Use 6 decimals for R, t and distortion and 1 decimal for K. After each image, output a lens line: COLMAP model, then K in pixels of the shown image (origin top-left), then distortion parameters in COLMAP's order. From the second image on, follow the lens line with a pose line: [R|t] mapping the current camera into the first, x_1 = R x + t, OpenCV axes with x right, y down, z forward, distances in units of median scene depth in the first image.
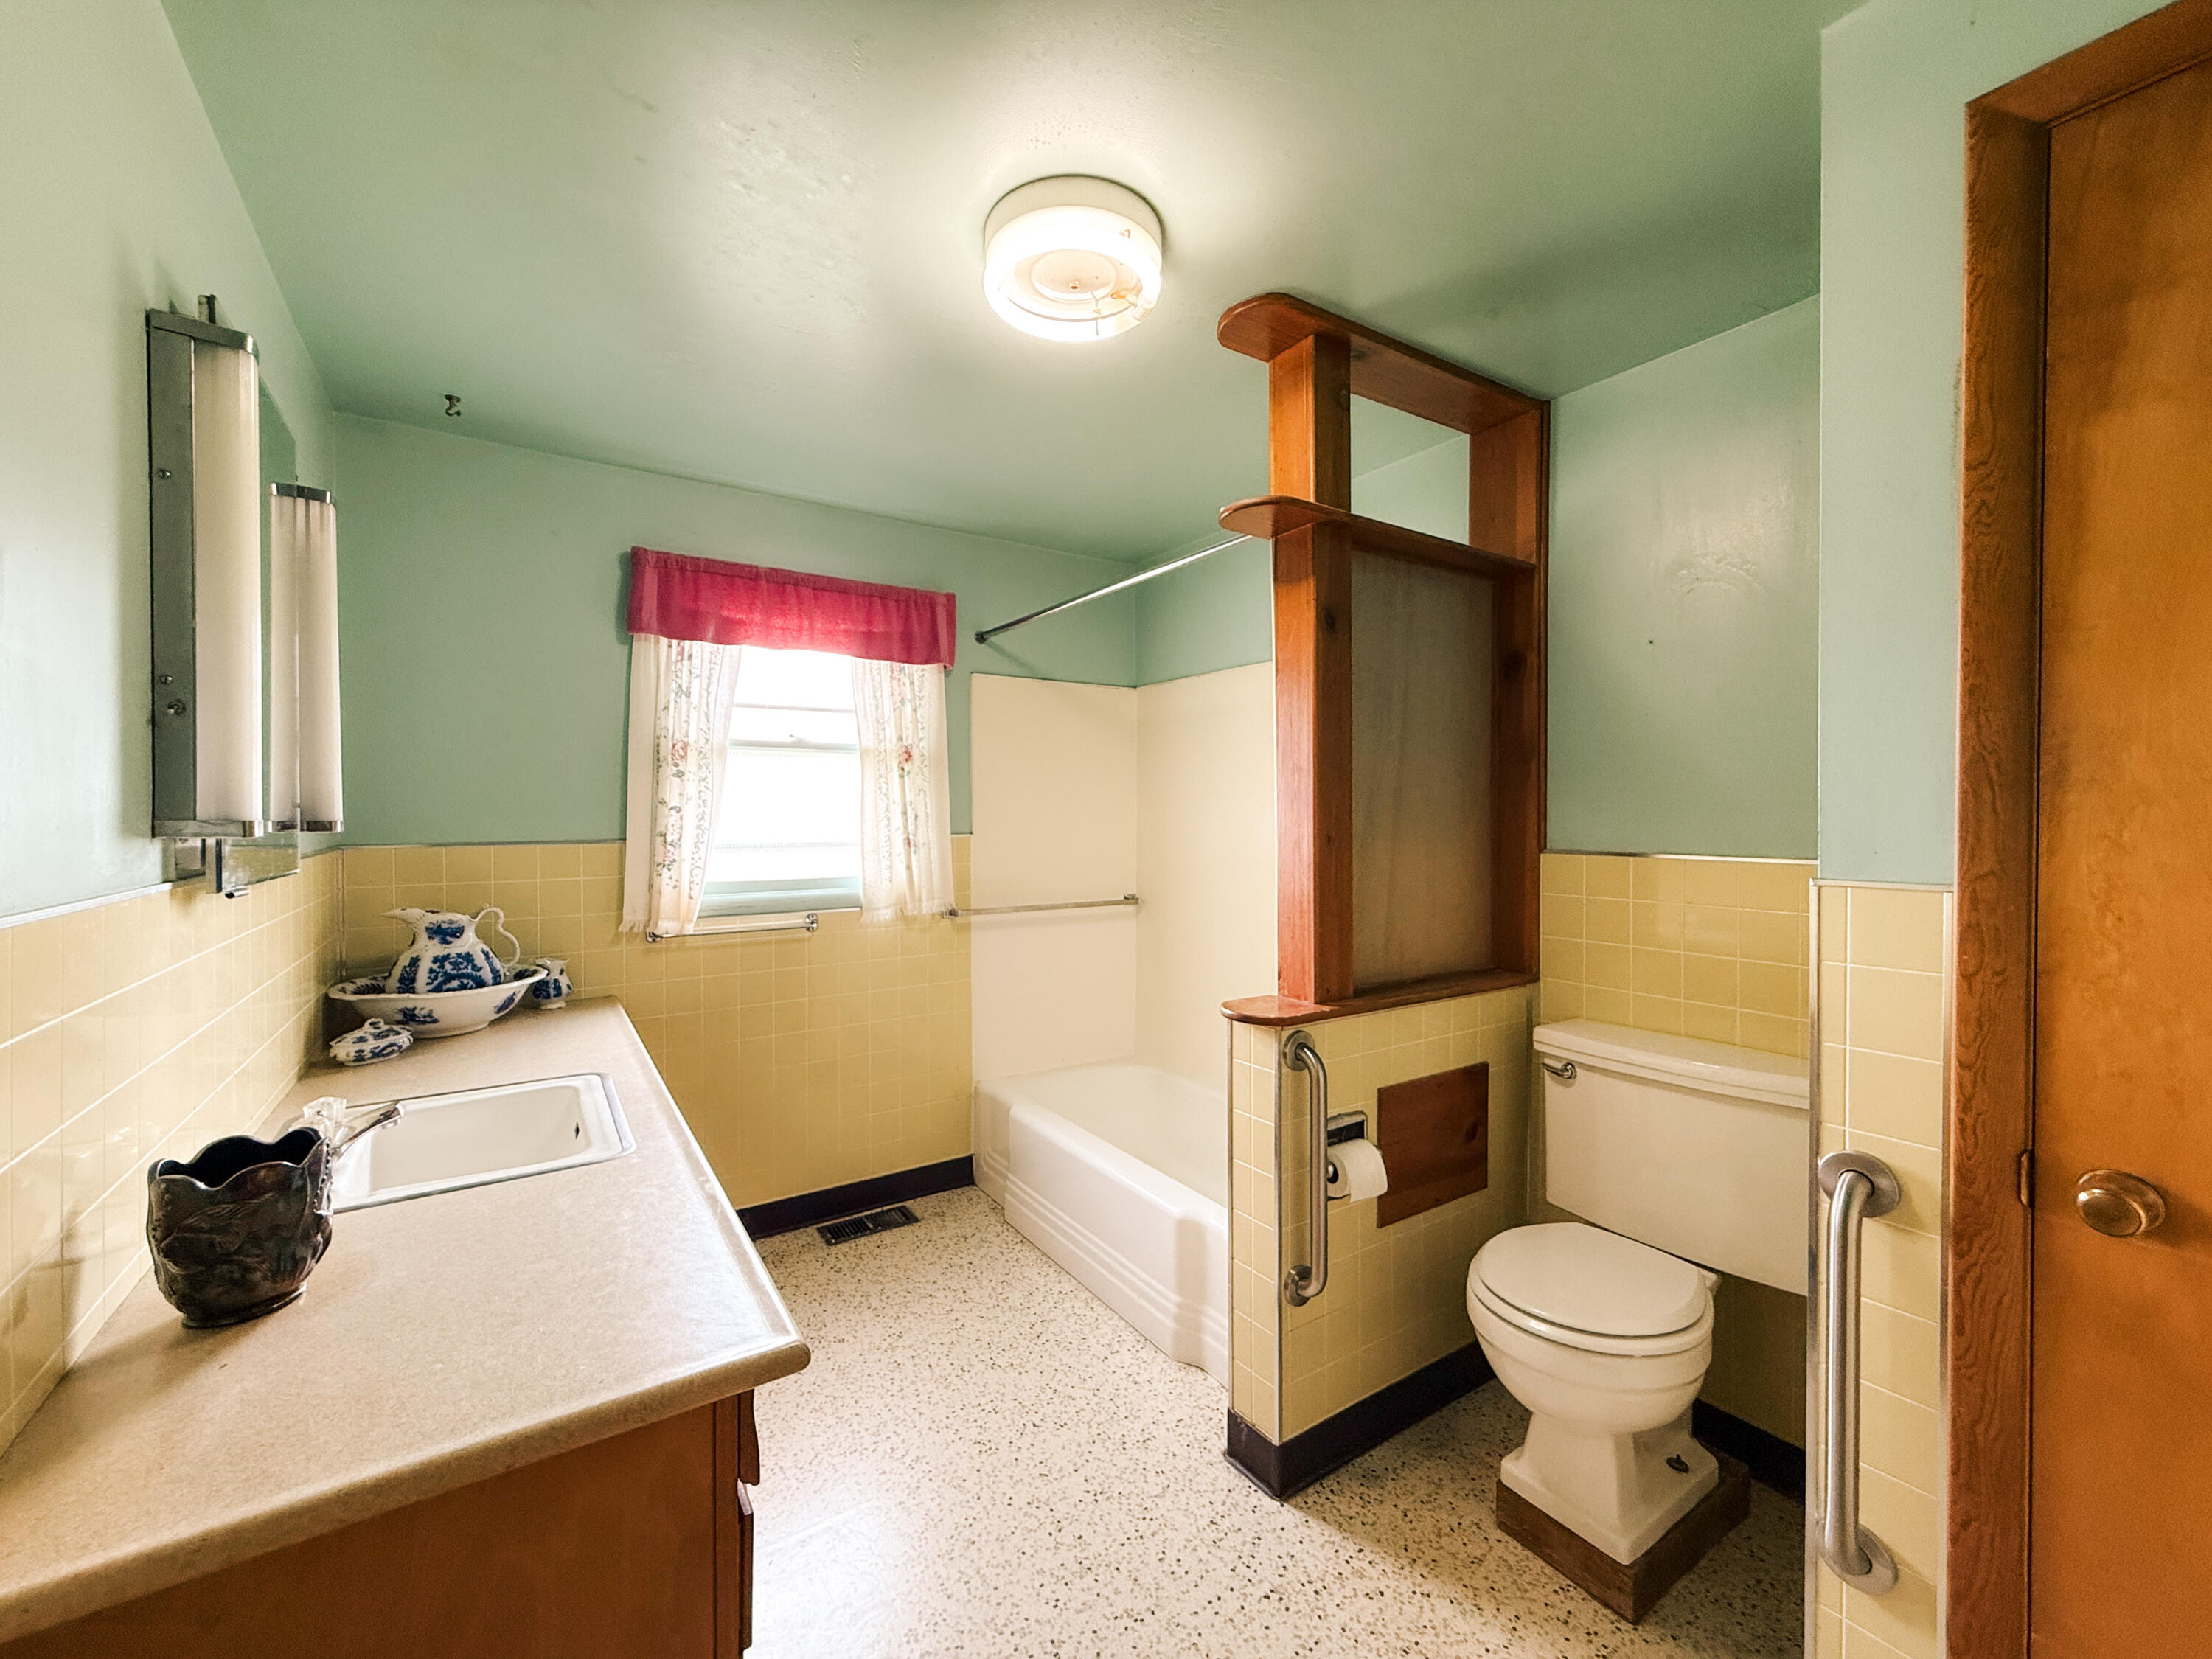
lens RADIAL K [[875.0, 0, 1101.7], [0, 875.0, 831.9], [0, 0, 1]] dist [0.005998, -0.000957]
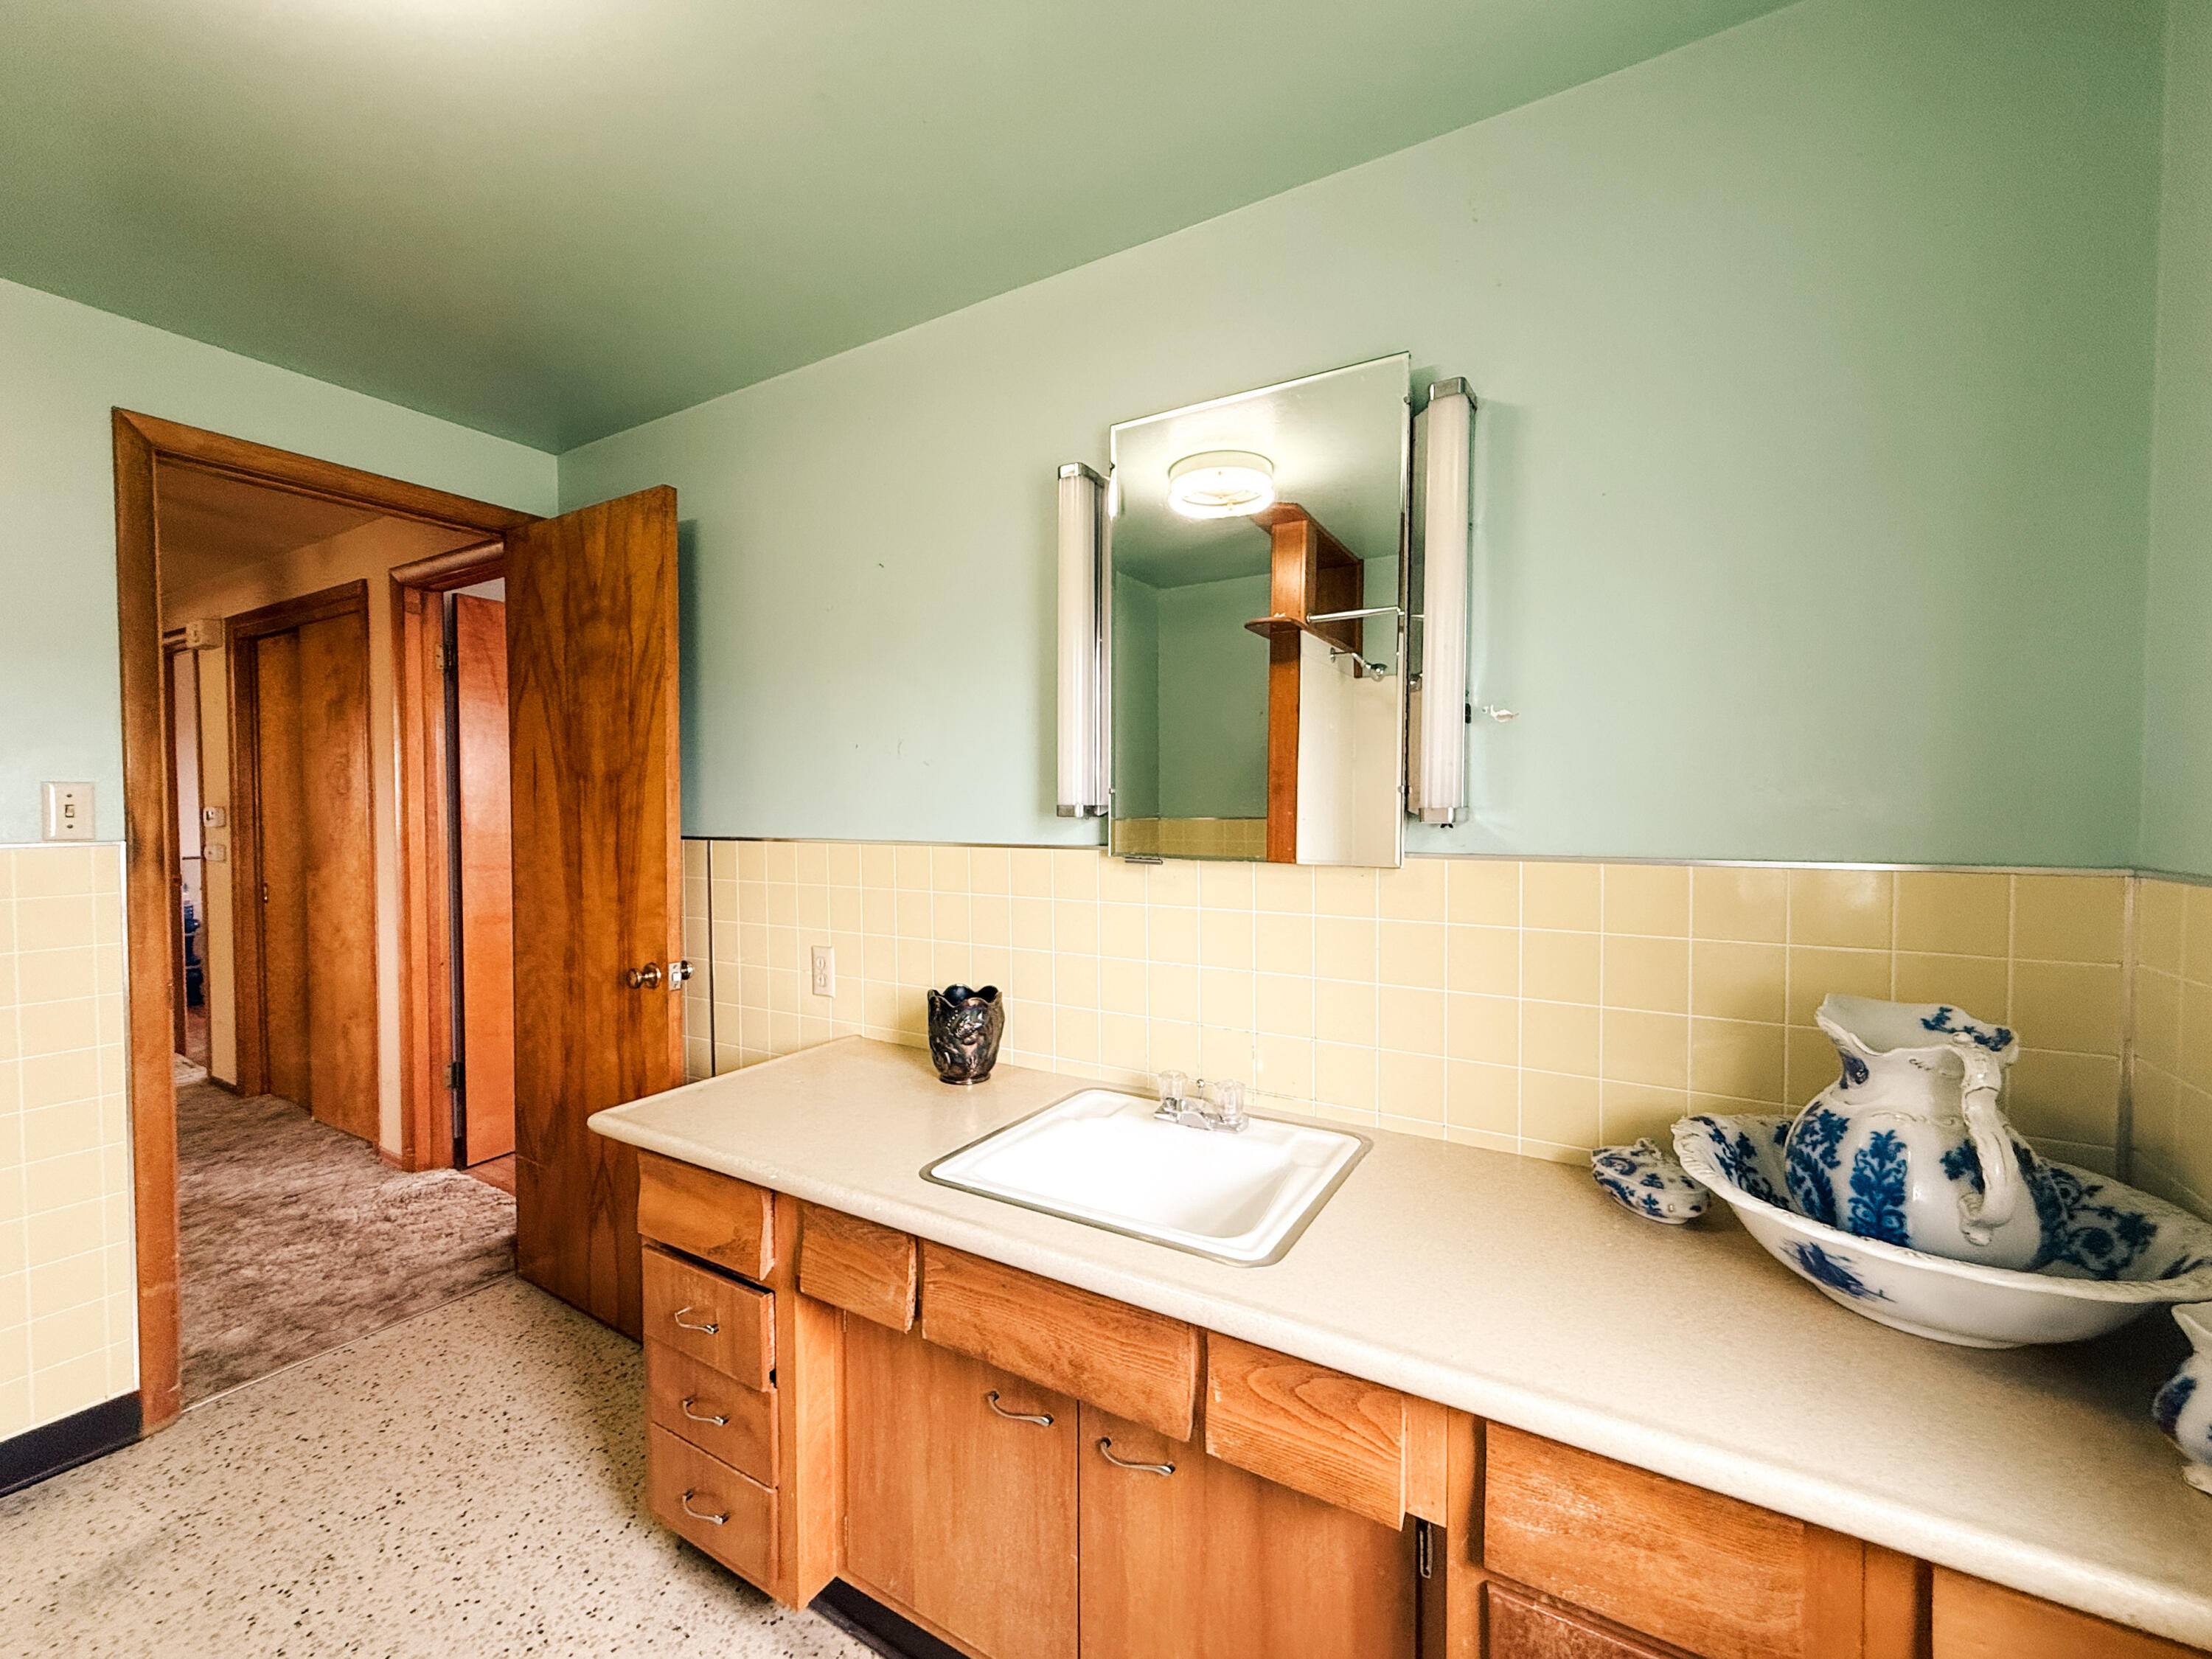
lens RADIAL K [[897.7, 0, 1099.2], [0, 897.7, 819.0], [0, 0, 1]] dist [0.007235, -0.000220]
pose [[-0.901363, 0.004951, -0.433037, -0.157596], [-0.012108, 0.999256, 0.036629, -0.019610], [0.432896, 0.038259, -0.900632, 1.004820]]
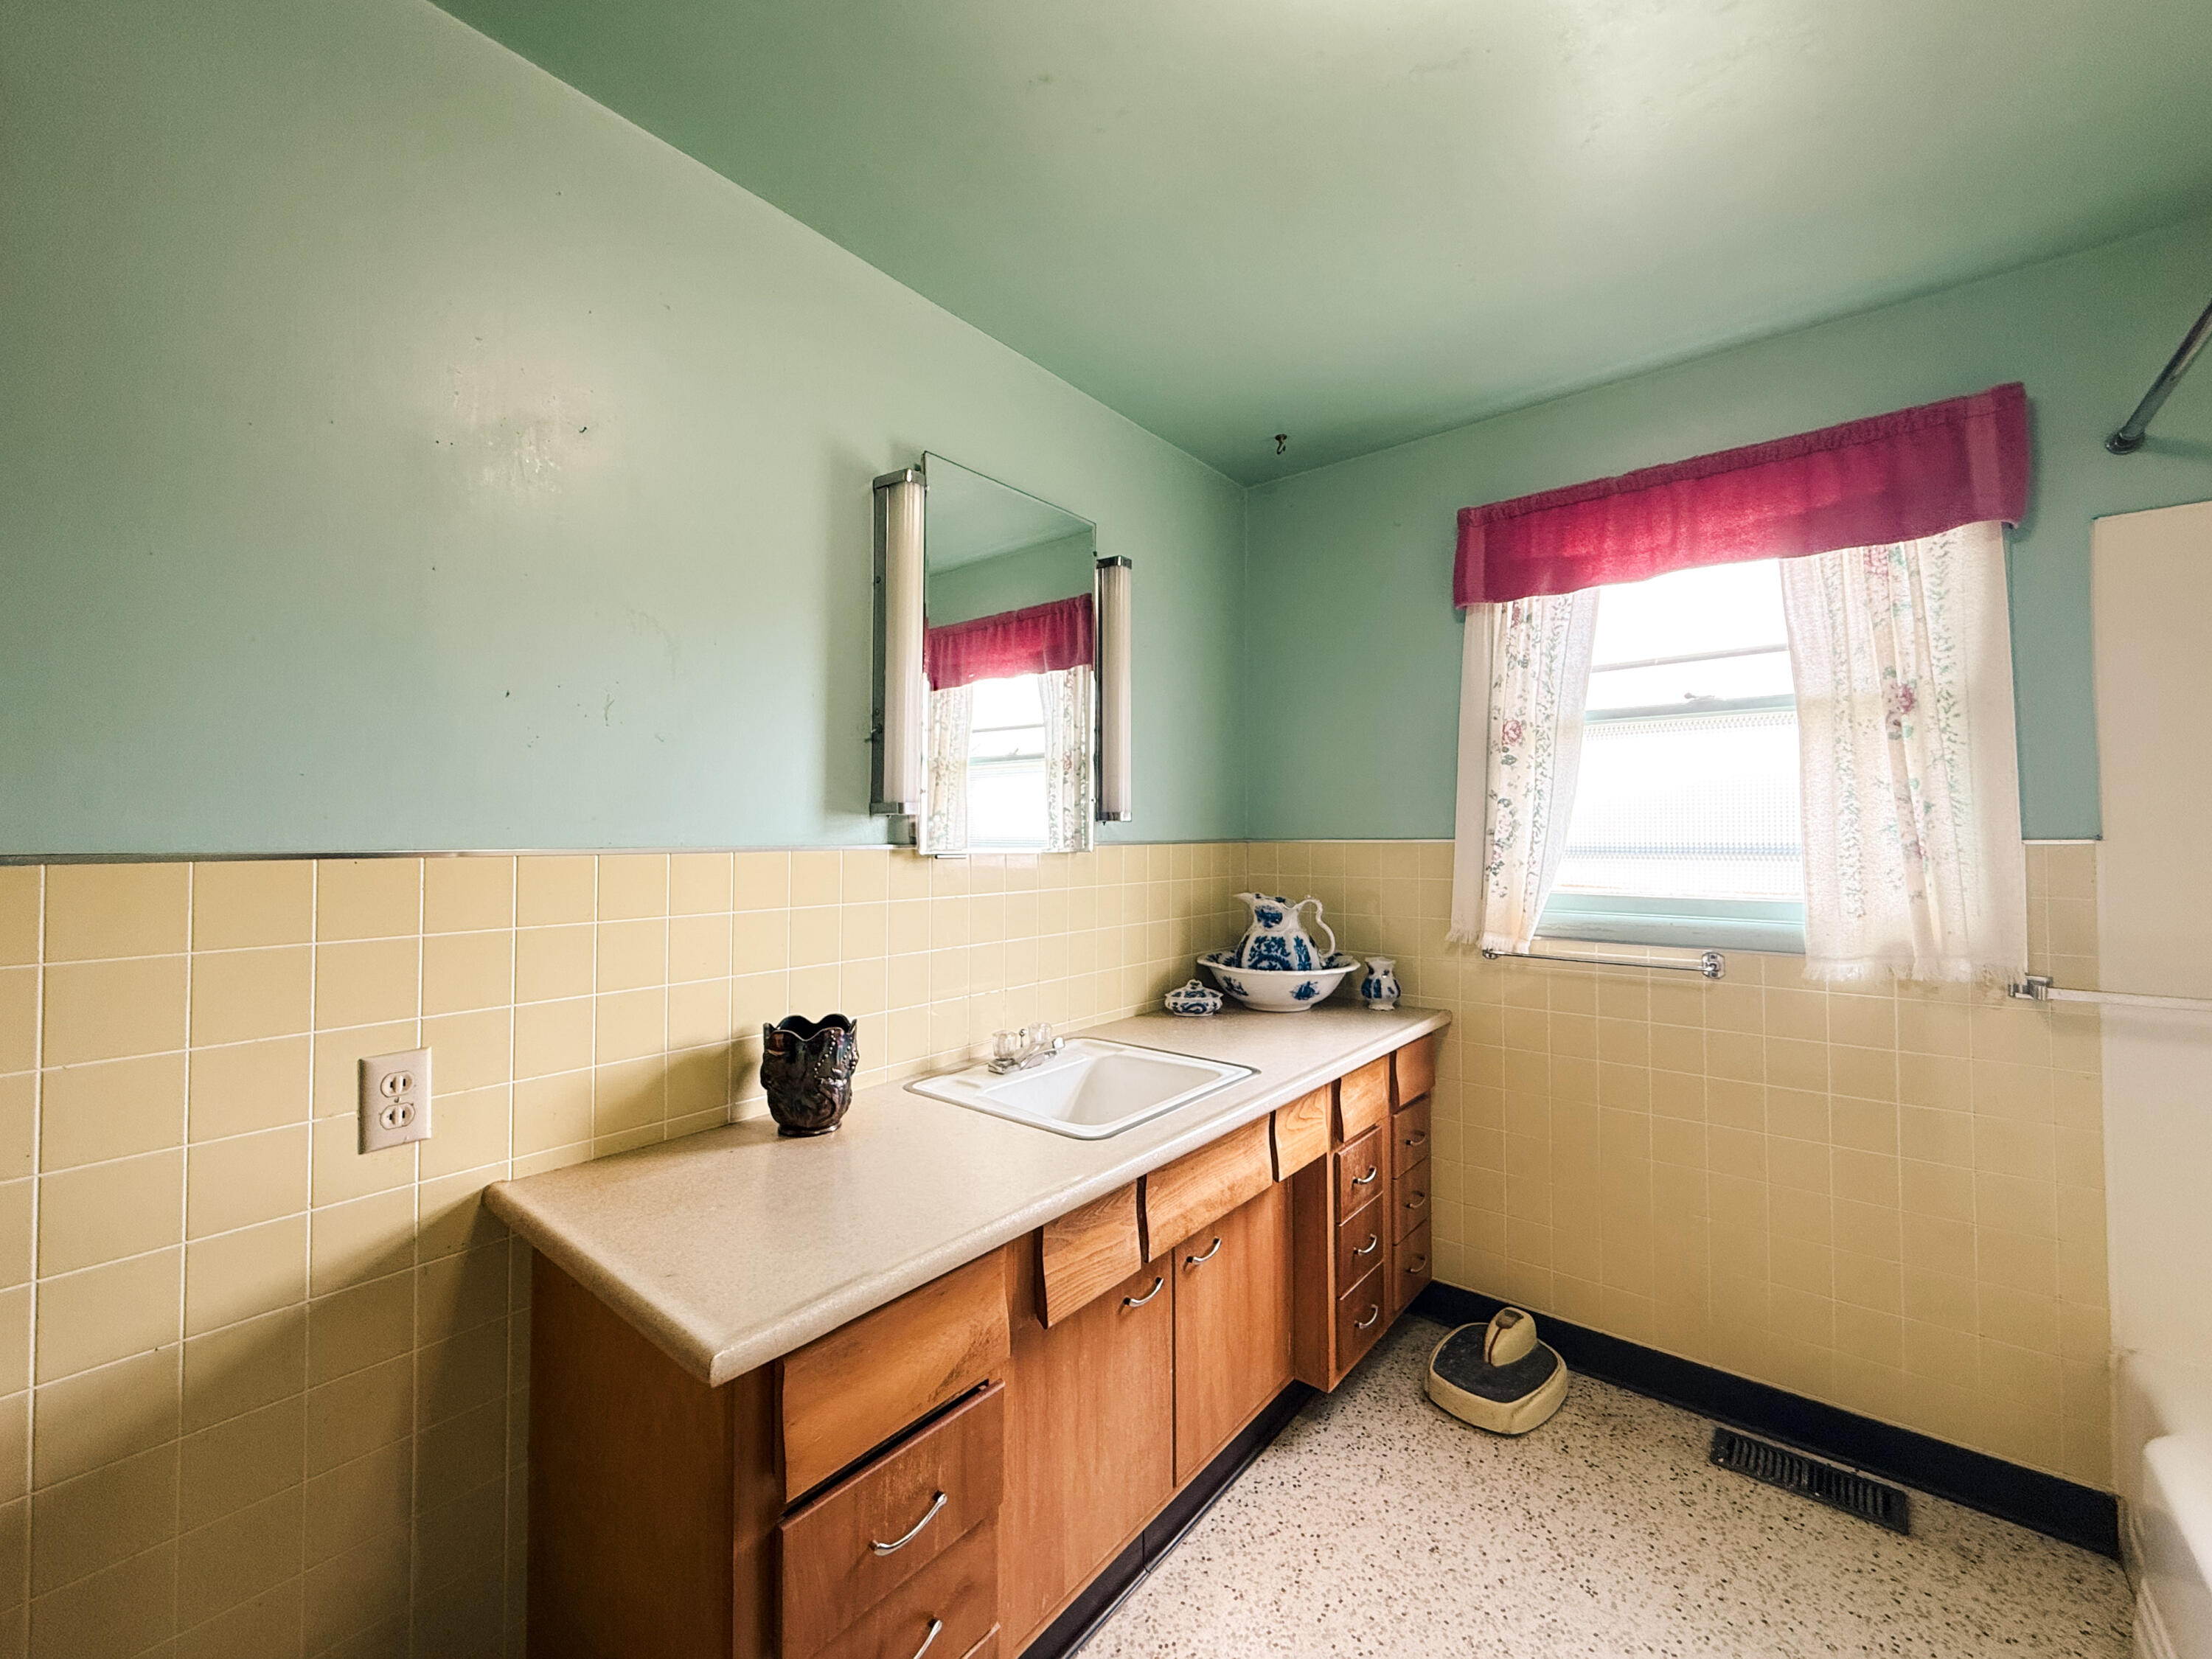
lens RADIAL K [[897.7, 0, 1099.2], [0, 897.7, 819.0], [0, 0, 1]] dist [0.007235, -0.000220]
pose [[0.288546, -0.018133, -0.957294, 0.223674], [-0.020262, 0.999481, -0.025040, 0.019174], [0.957252, 0.026622, 0.288029, 0.374441]]
